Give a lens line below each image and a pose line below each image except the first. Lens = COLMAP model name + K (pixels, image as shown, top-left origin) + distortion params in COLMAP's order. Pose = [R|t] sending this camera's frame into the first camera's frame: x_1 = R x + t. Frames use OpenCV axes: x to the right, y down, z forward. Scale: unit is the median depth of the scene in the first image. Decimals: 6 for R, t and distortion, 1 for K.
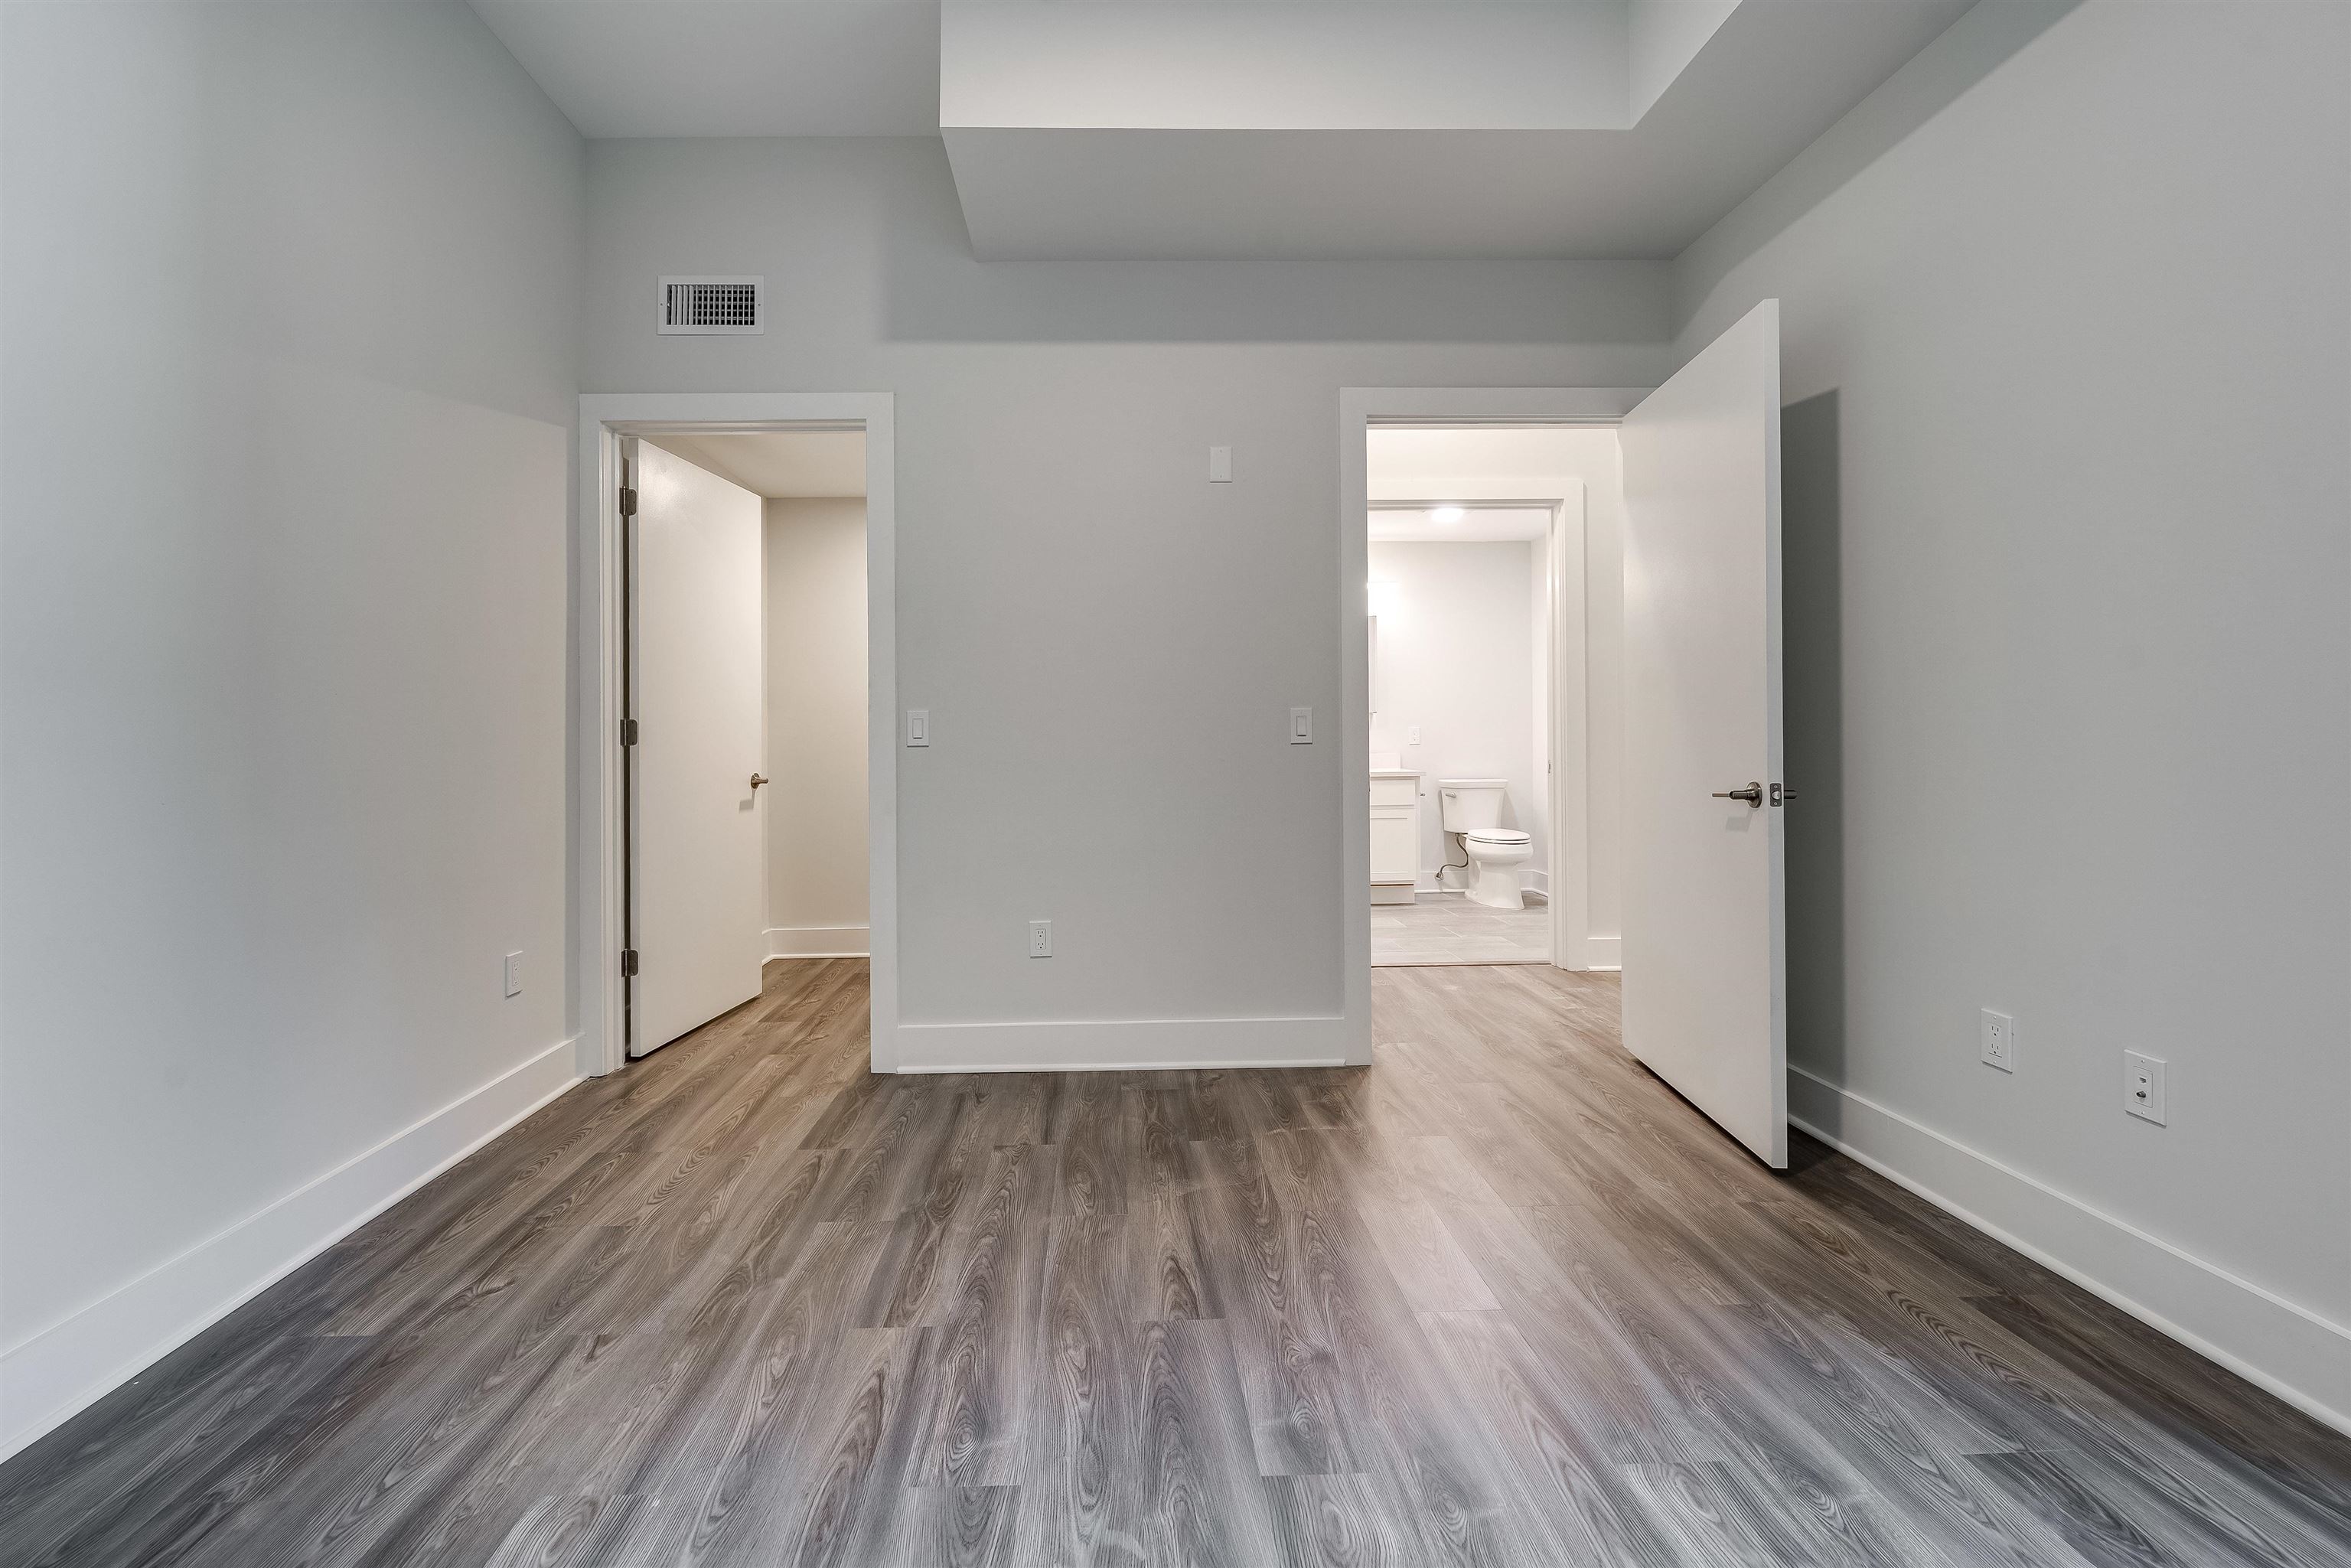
lens RADIAL K [[987.4, 0, 1125.0], [0, 987.4, 727.9], [0, 0, 1]] dist [-0.006603, -0.000680]
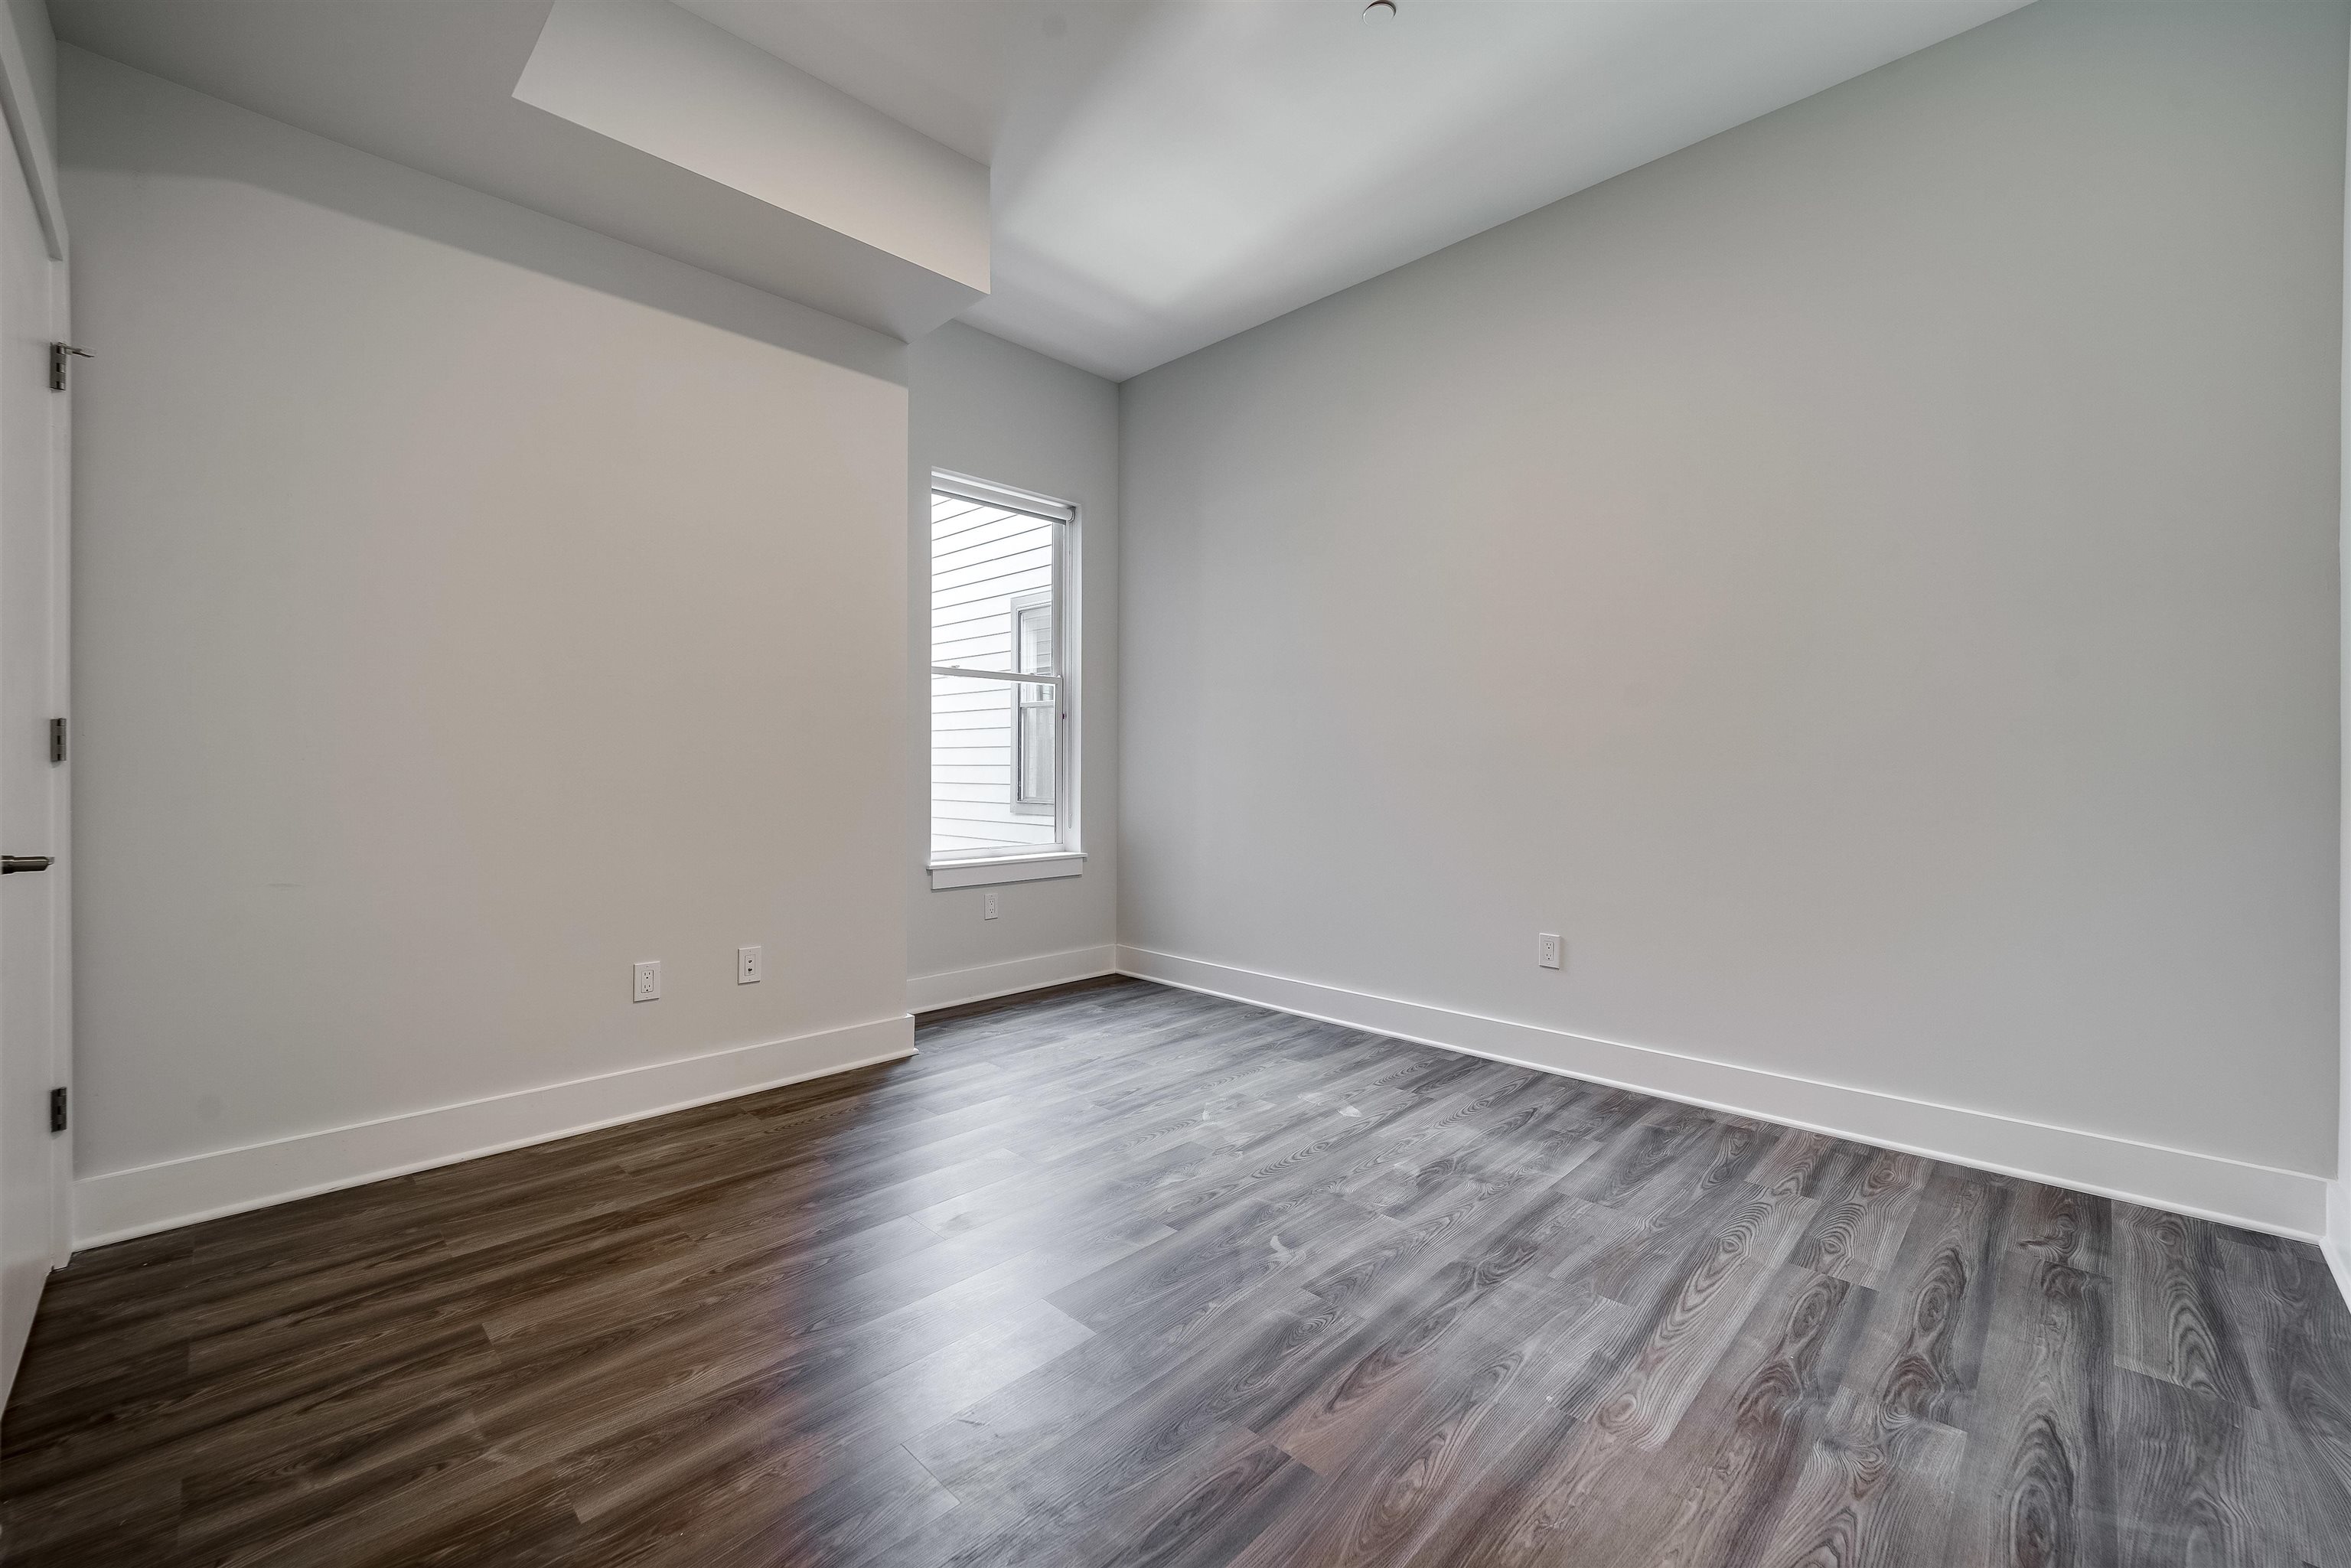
lens RADIAL K [[947.8, 0, 1184.2], [0, 947.8, 779.4], [0, 0, 1]] dist [-0.005730, -0.000176]
pose [[-0.699537, 0.001143, 0.714595, -0.659990], [-0.001690, 0.999993, -0.003254, 0.024799], [-0.714594, -0.003484, -0.699531, 1.416334]]
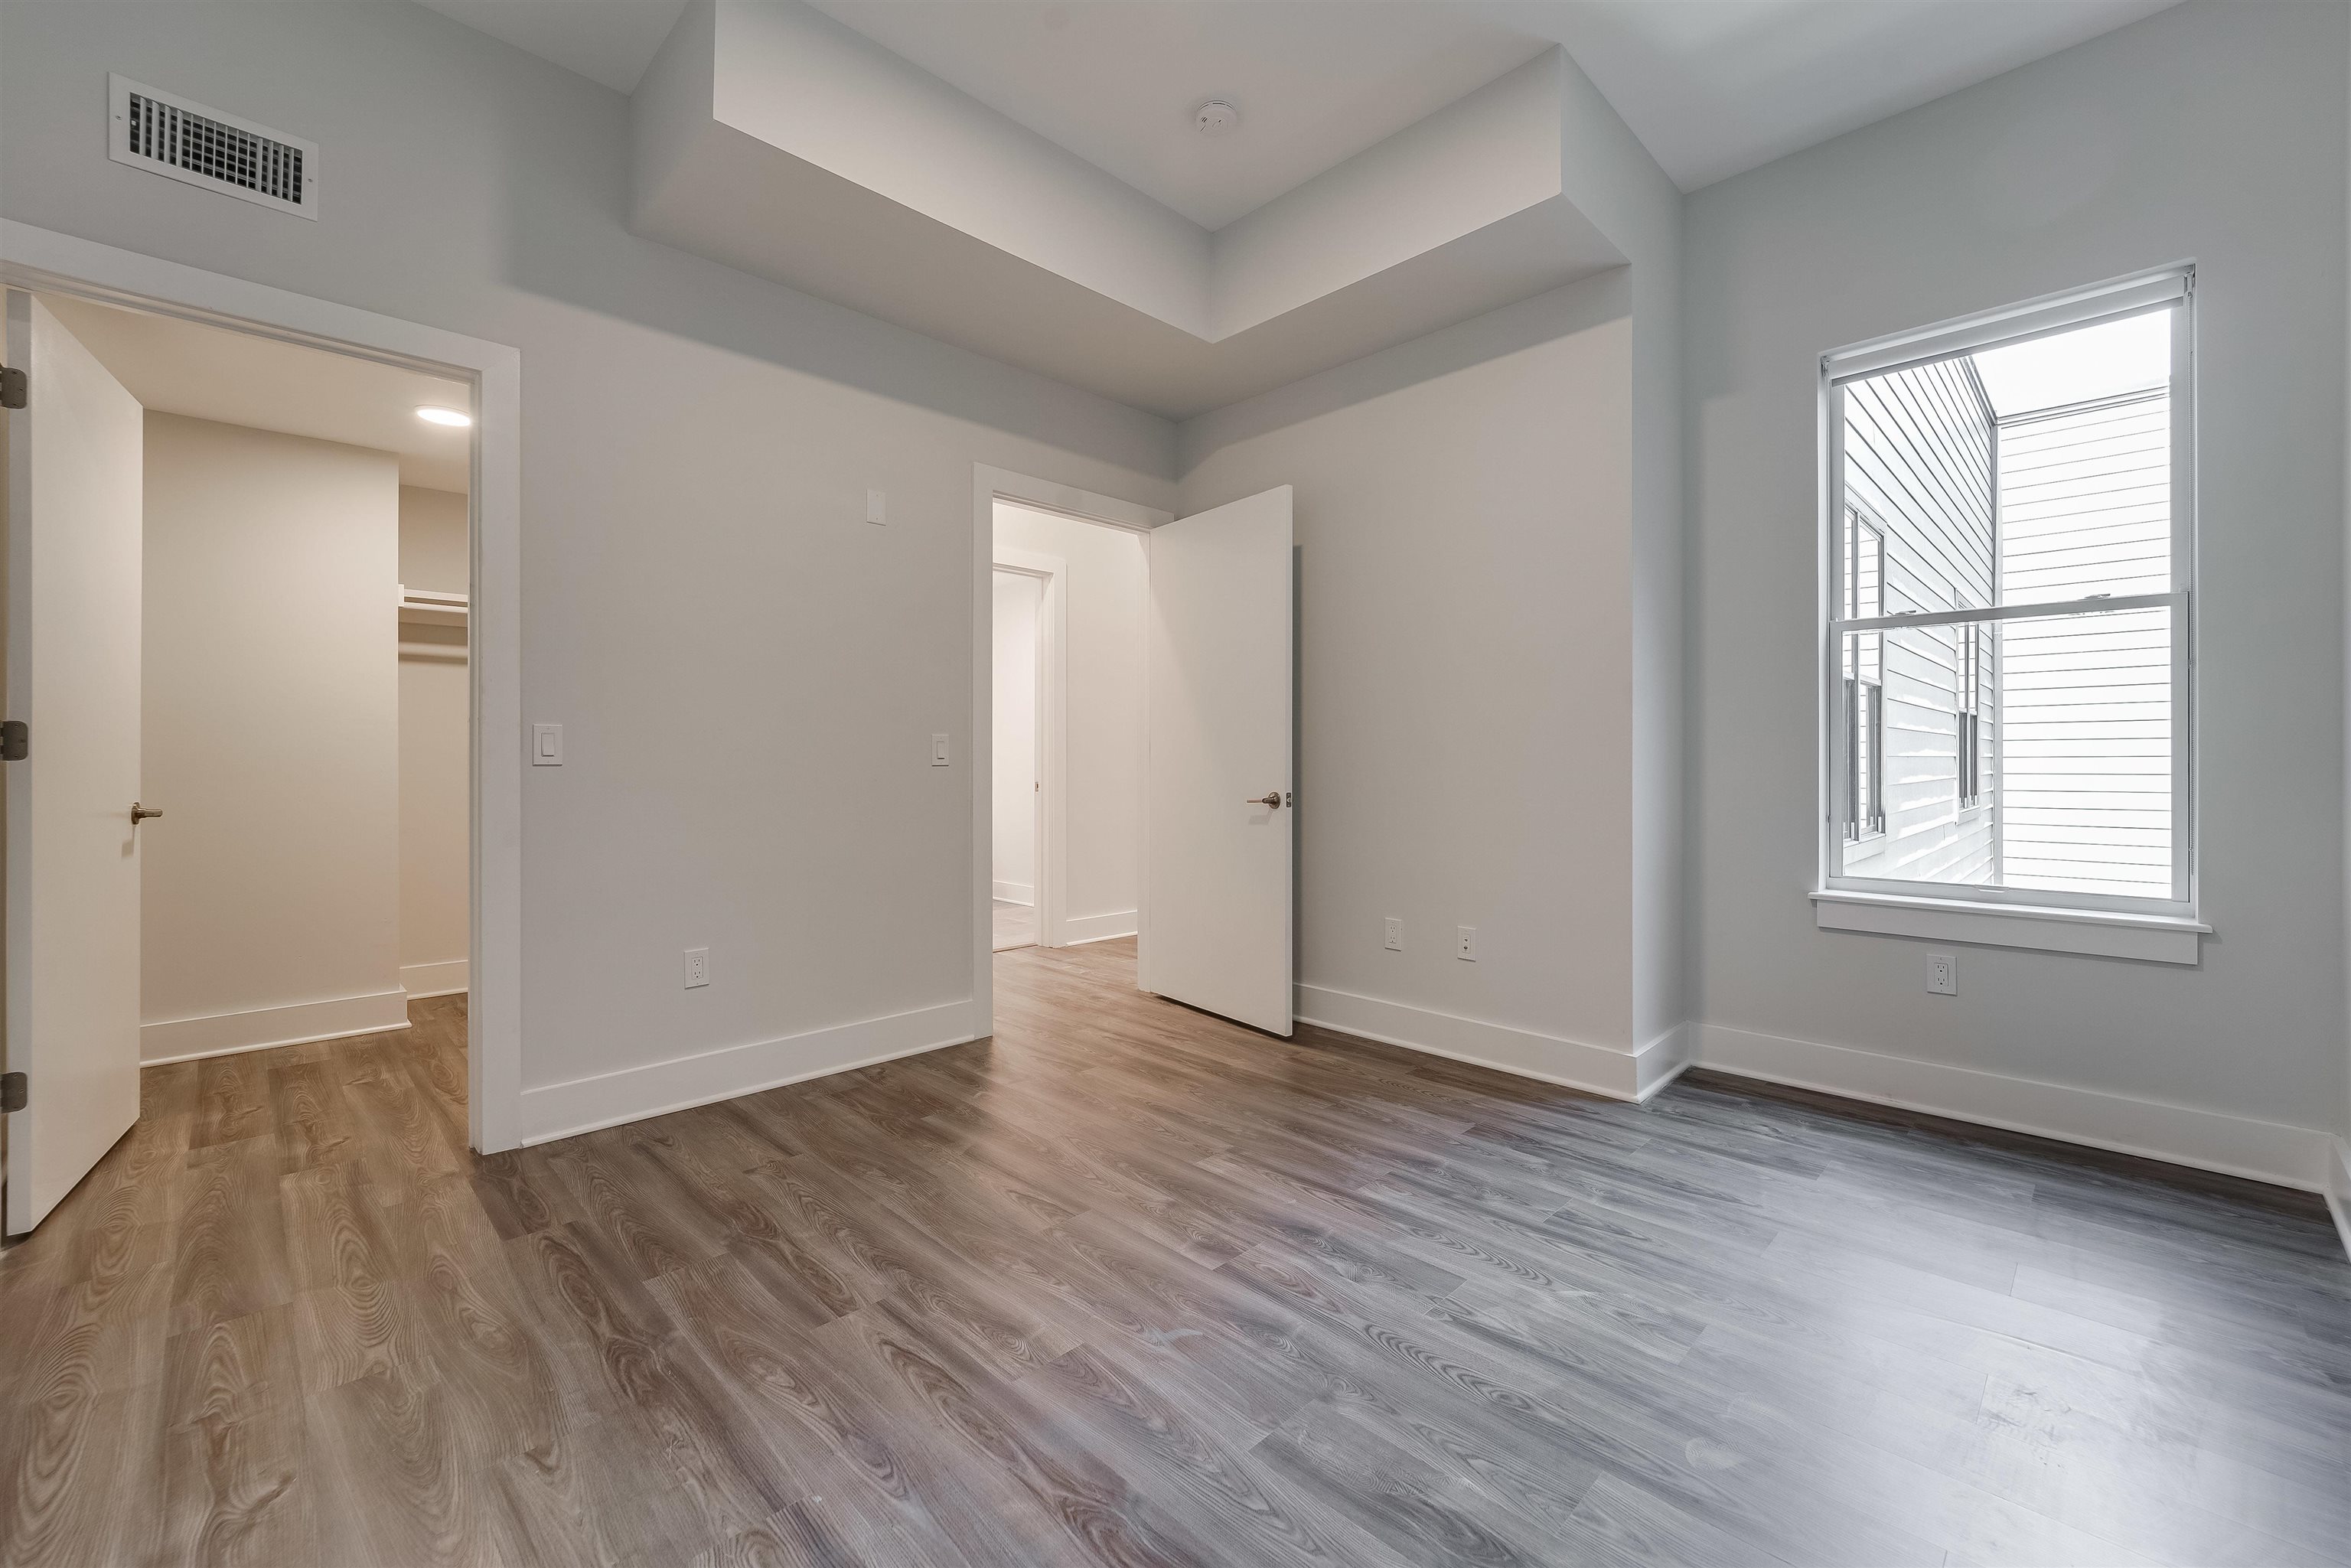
lens RADIAL K [[954.0, 0, 1179.2], [0, 954.0, 758.0], [0, 0, 1]] dist [-0.006389, -0.000578]
pose [[0.722810, 0.012762, 0.690929, -0.598845], [-0.015388, 0.999879, -0.002369, 0.008234], [-0.690875, -0.008920, 0.722919, 0.019258]]
